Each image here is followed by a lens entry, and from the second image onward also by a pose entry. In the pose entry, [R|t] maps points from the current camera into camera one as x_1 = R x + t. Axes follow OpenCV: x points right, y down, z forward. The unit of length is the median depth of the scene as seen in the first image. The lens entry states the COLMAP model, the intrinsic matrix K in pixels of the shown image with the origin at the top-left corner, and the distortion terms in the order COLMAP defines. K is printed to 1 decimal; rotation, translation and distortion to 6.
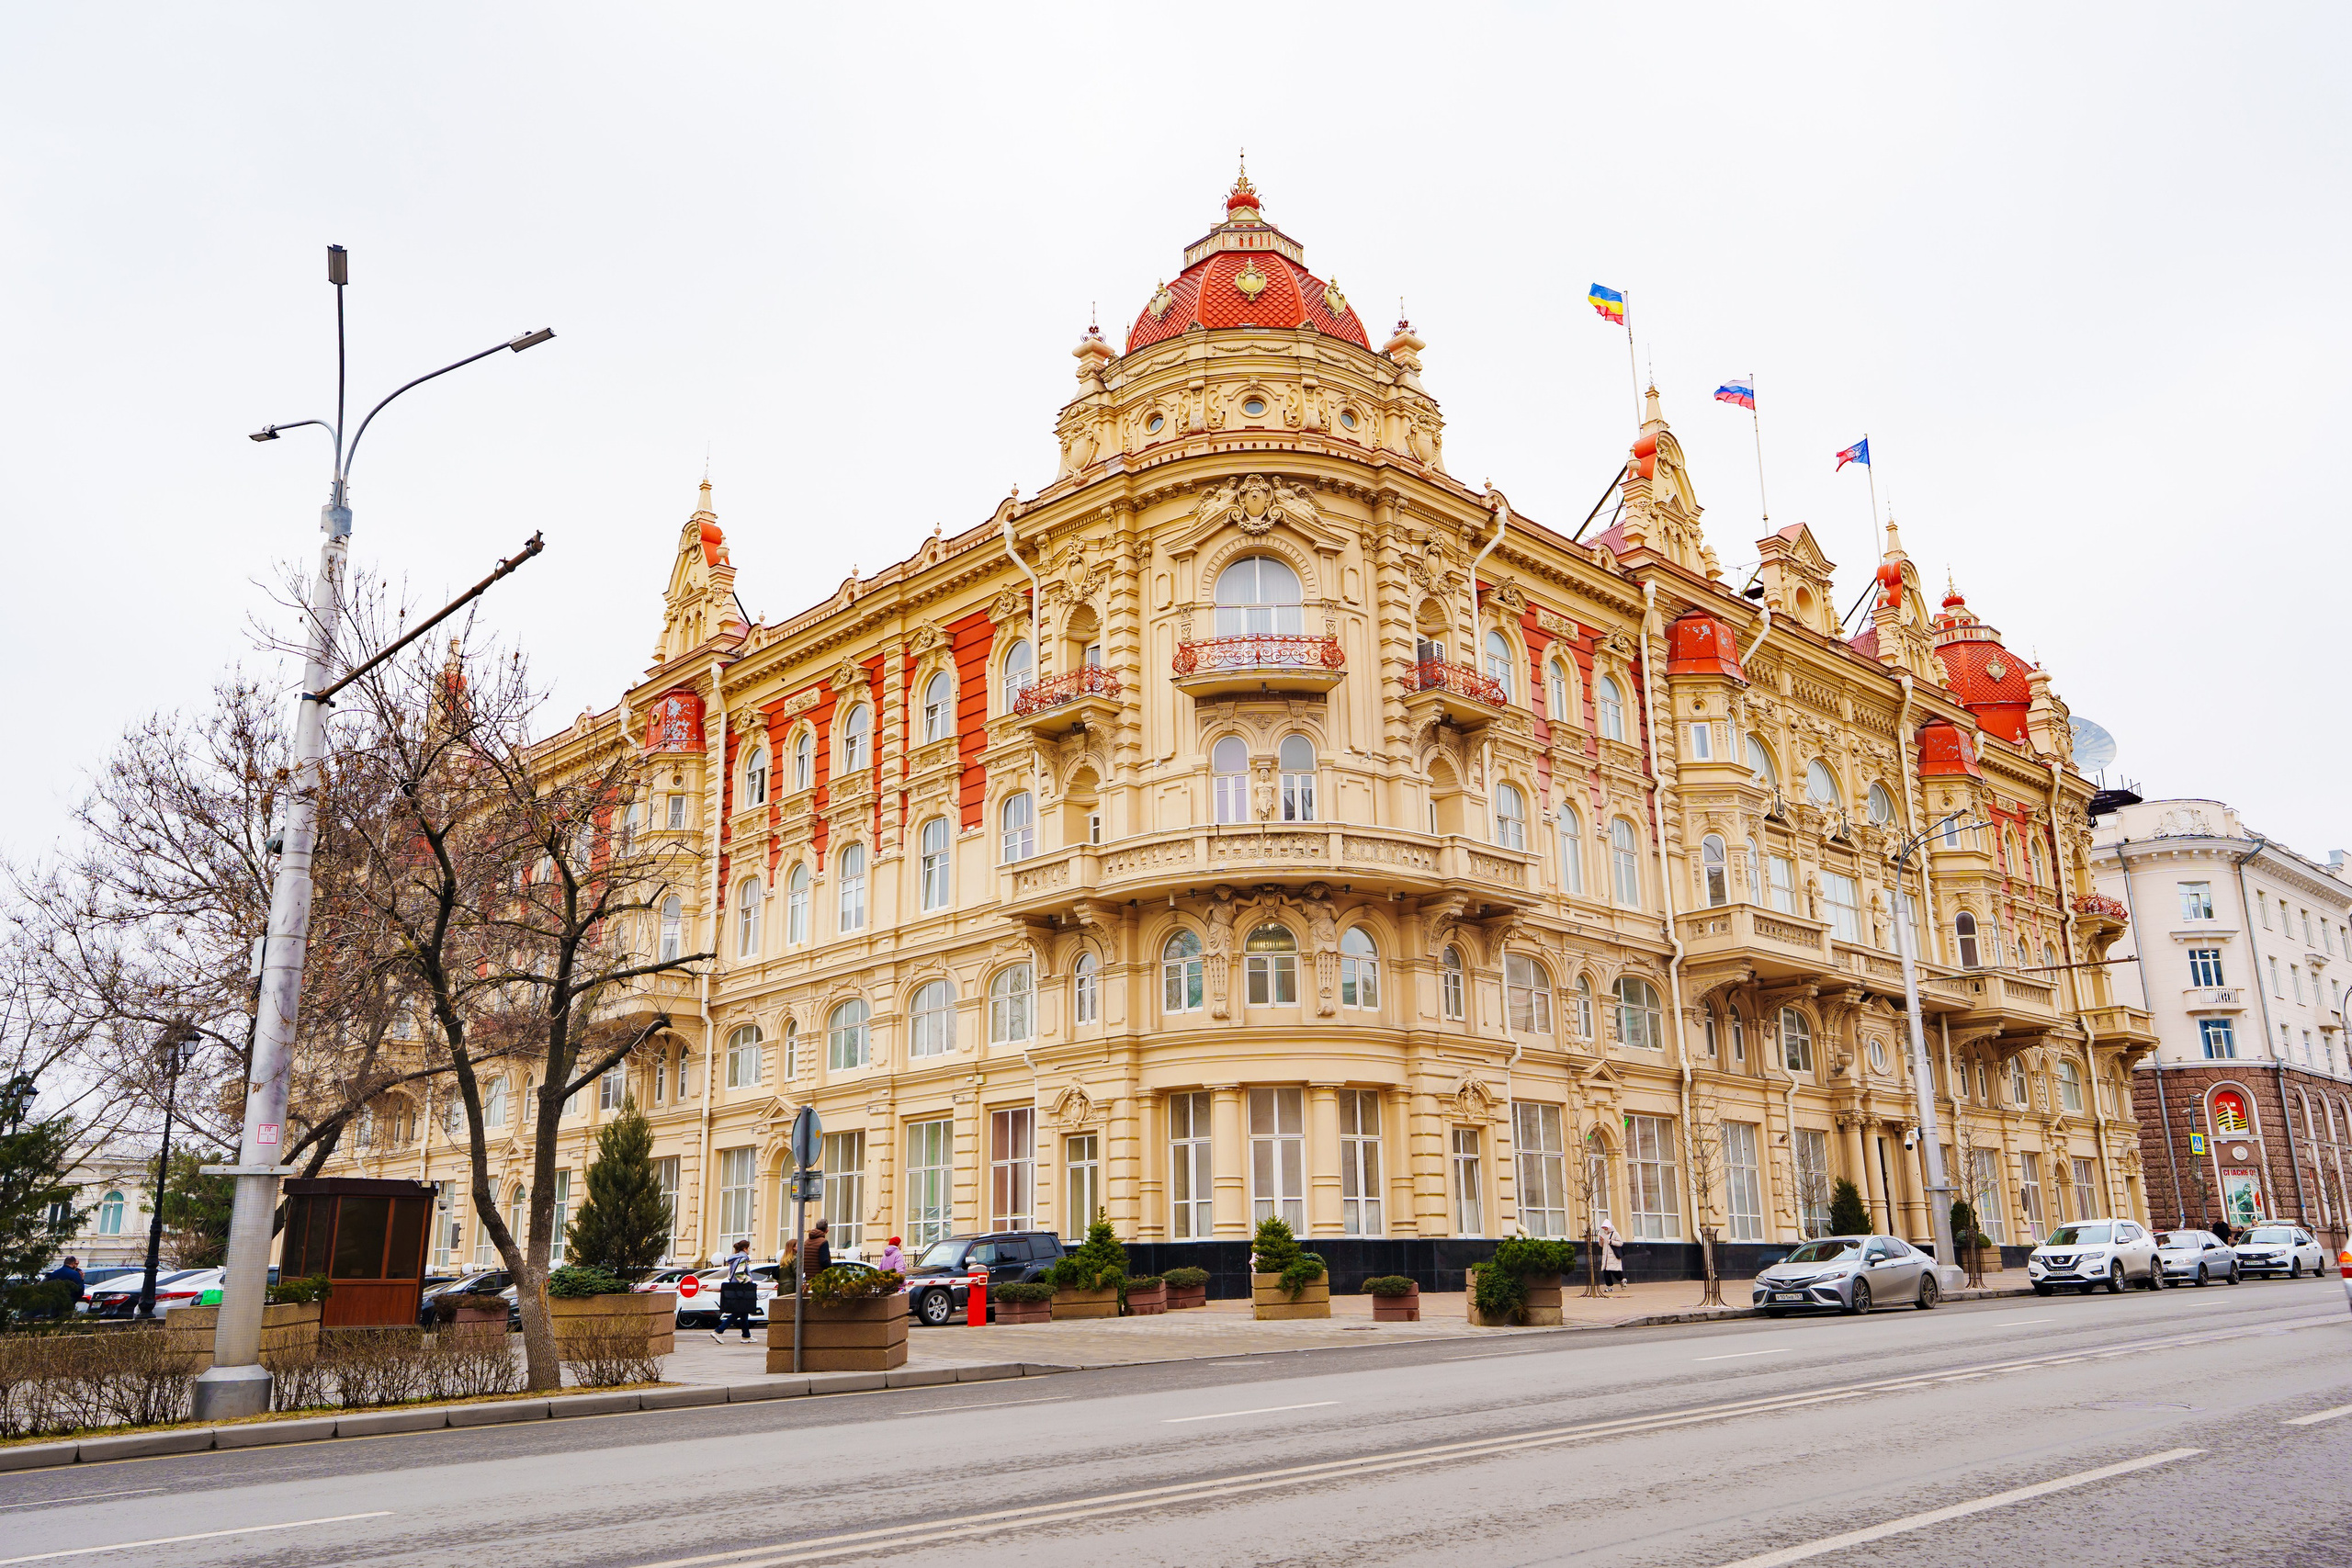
lens RADIAL K [[1799.7, 0, 1176.6], [0, 1799.7, 791.1], [0, 0, 1]] dist [-0.005156, 0.031906]
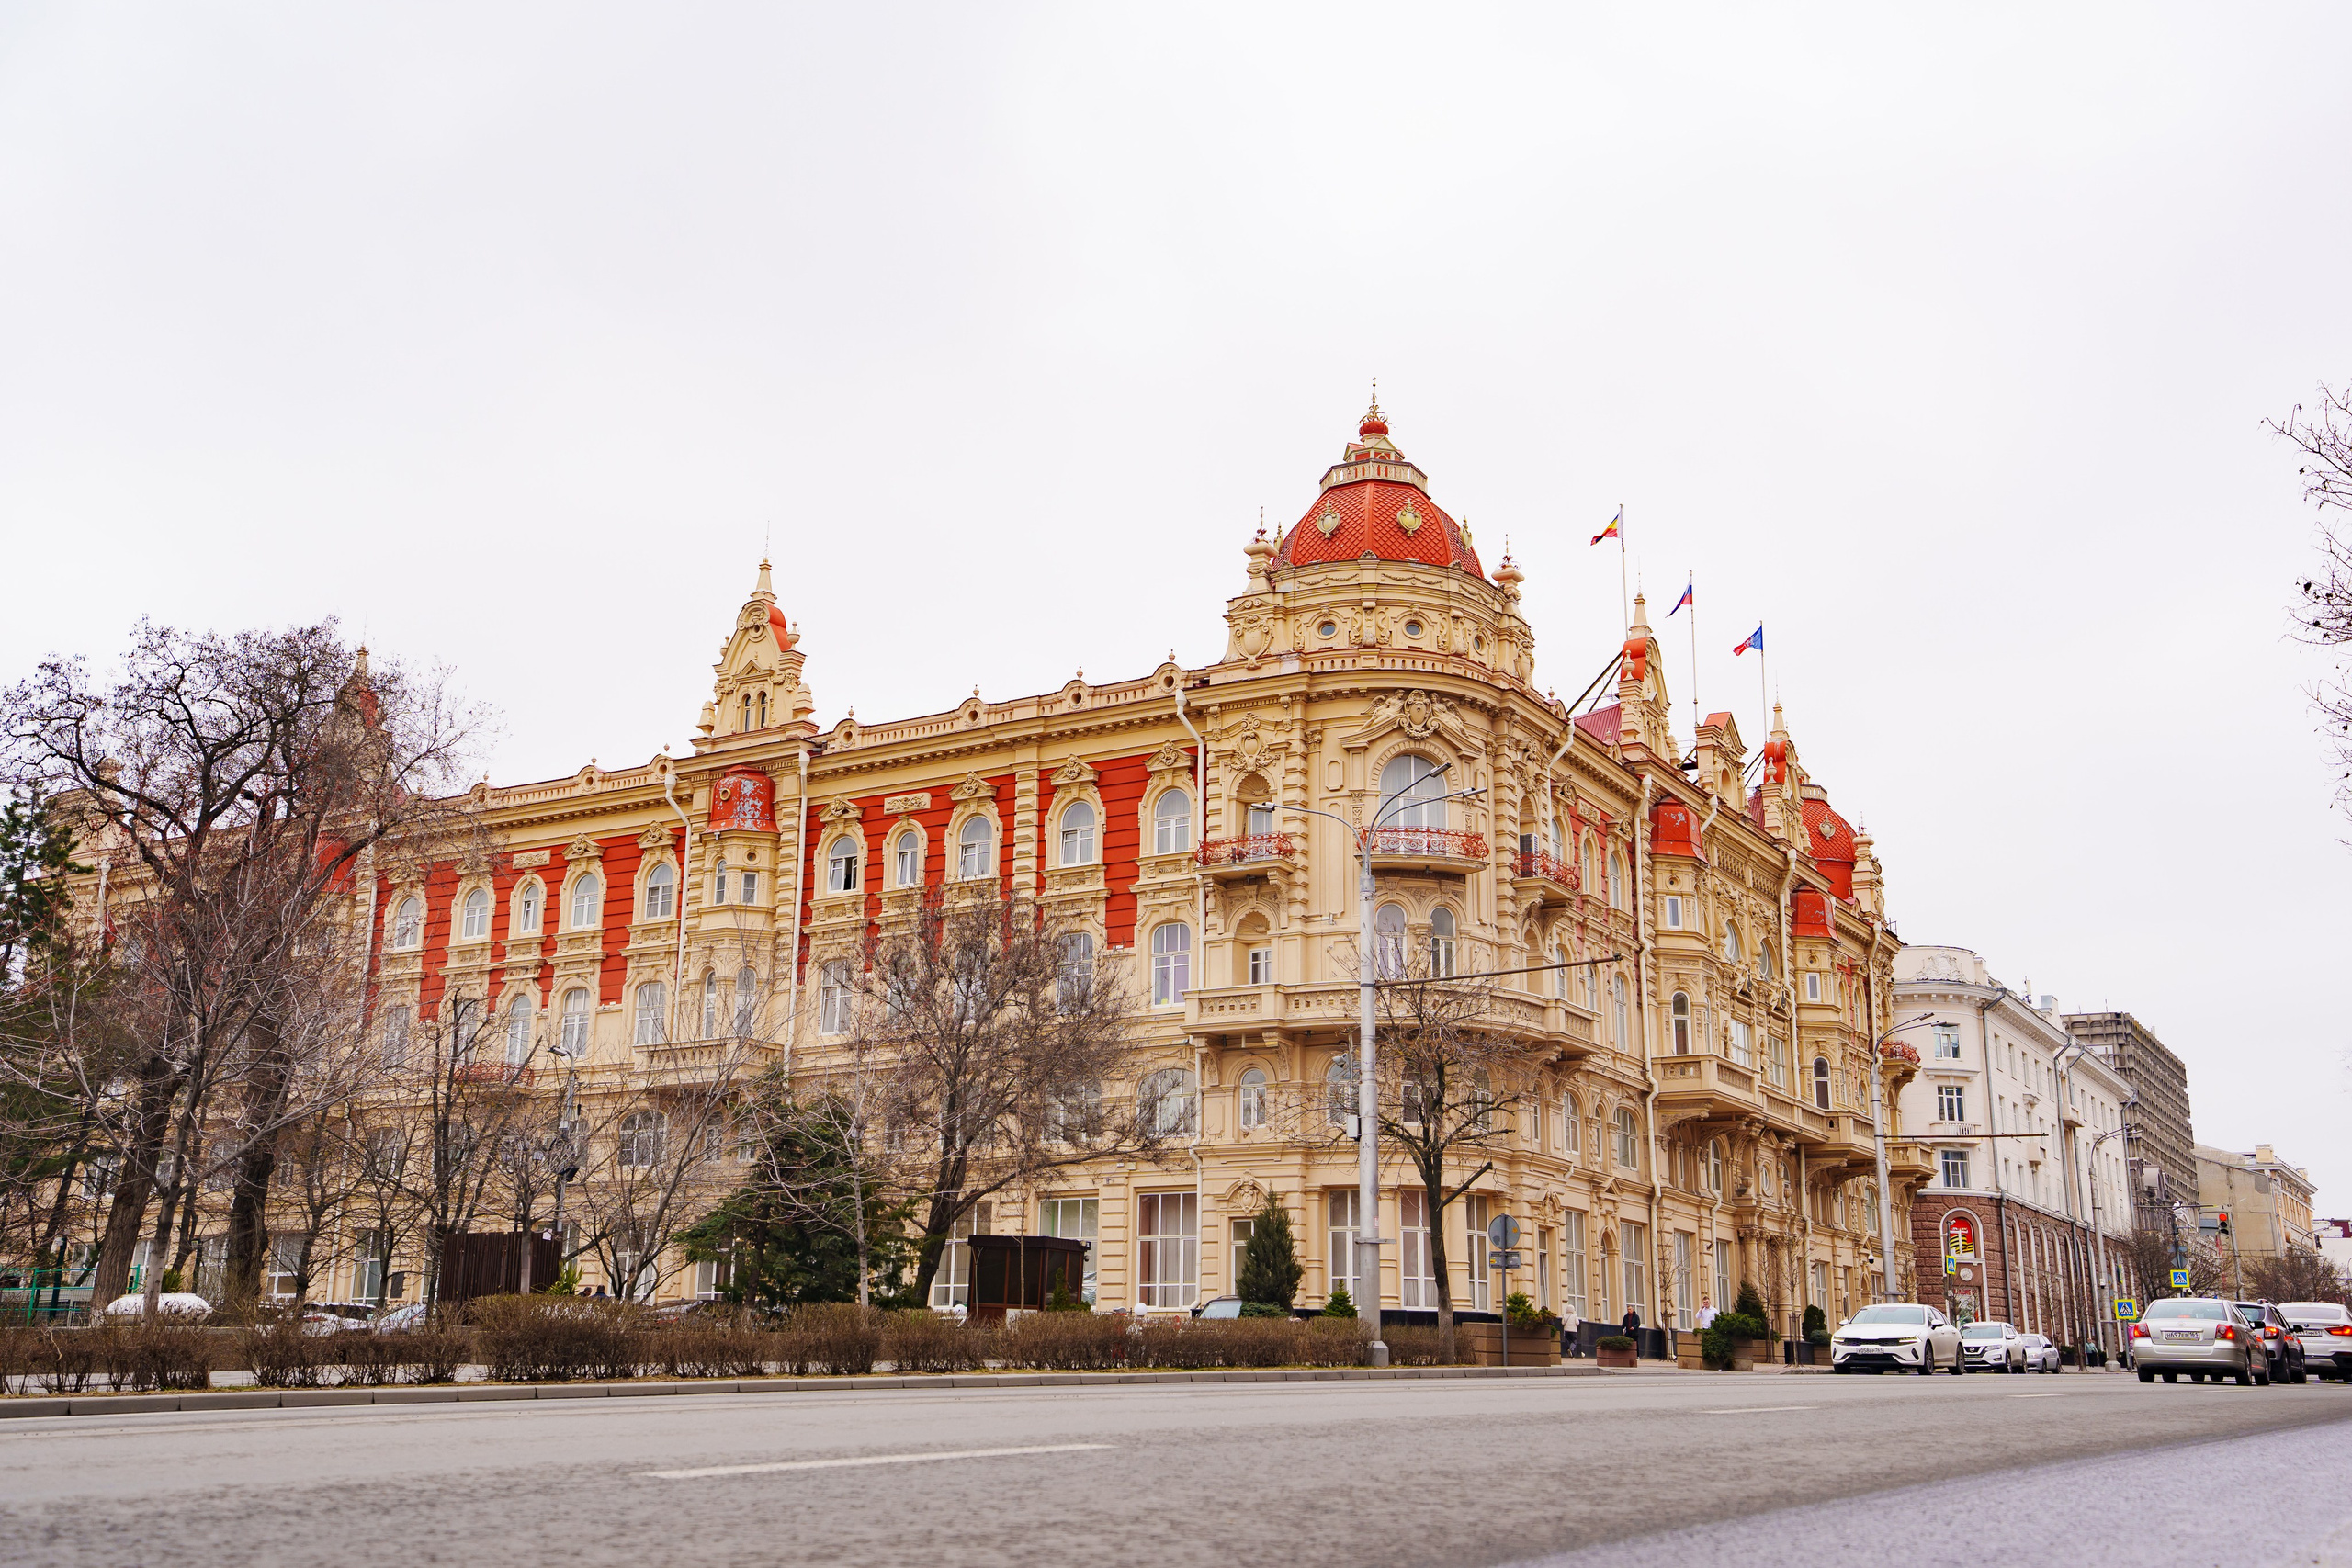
lens RADIAL K [[2292.5, 0, 1177.4], [0, 2292.5, 781.0], [0, 0, 1]] dist [0.067213, 0.002929]
pose [[0.964241, 0.094394, 0.247648, -0.433145], [-0.096218, 0.995349, -0.004756, -0.078706], [-0.246945, -0.019242, 0.968838, -0.418695]]
